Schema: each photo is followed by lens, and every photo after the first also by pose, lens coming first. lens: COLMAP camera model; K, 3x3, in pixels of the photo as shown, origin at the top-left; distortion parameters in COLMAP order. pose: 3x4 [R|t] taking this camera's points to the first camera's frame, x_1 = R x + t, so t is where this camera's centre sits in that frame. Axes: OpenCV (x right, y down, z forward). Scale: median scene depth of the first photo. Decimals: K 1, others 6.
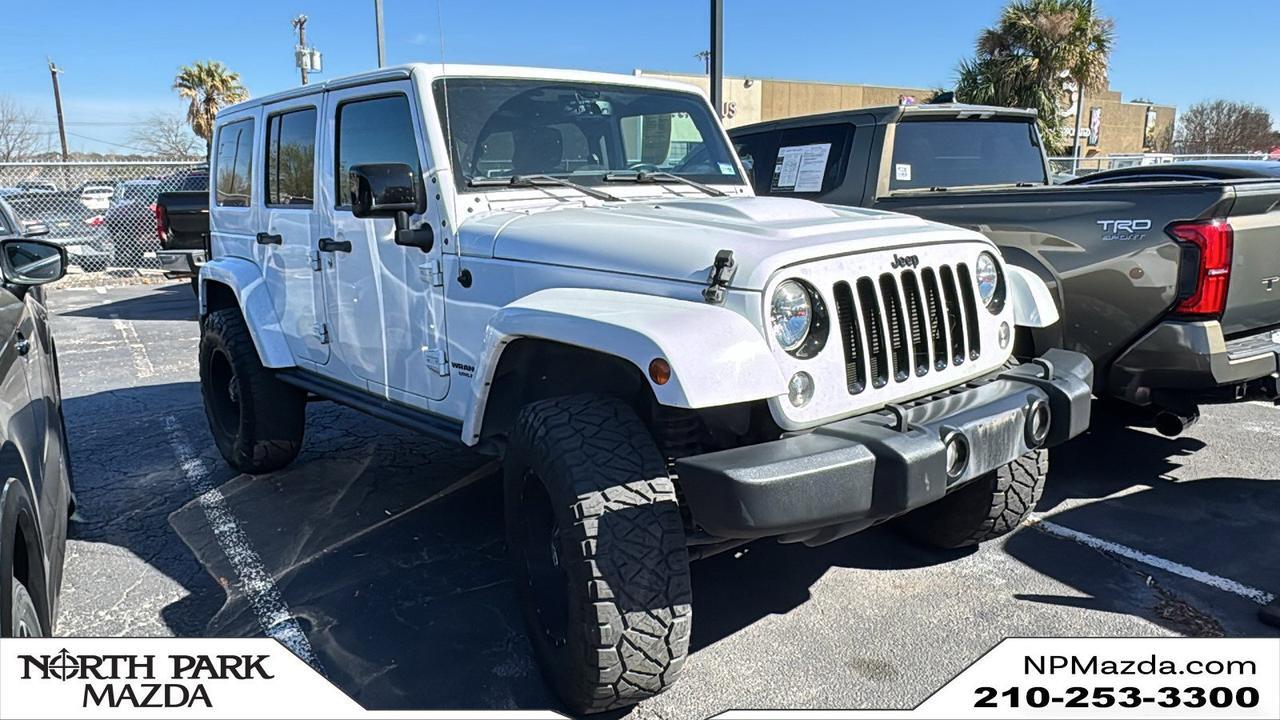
lens RADIAL K [[926.2, 0, 640.0], [0, 926.2, 360.0], [0, 0, 1]] dist [0.002749, 0.000788]
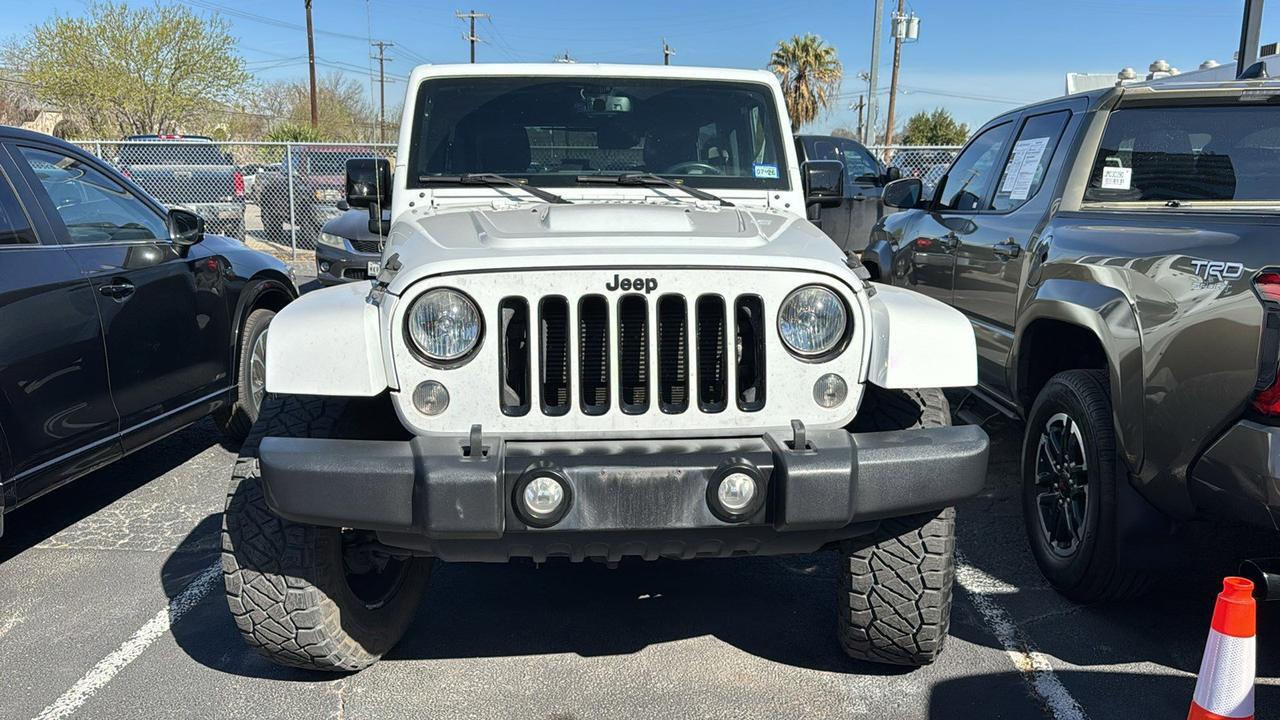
lens RADIAL K [[1089.8, 0, 640.0], [0, 1089.8, 360.0], [0, 0, 1]] dist [0.091247, -0.000771]
pose [[0.798665, 0.128410, -0.587916, 0.696792], [-0.136750, 0.990136, 0.030492, -0.050766], [0.586033, 0.056044, 0.808347, 0.119277]]
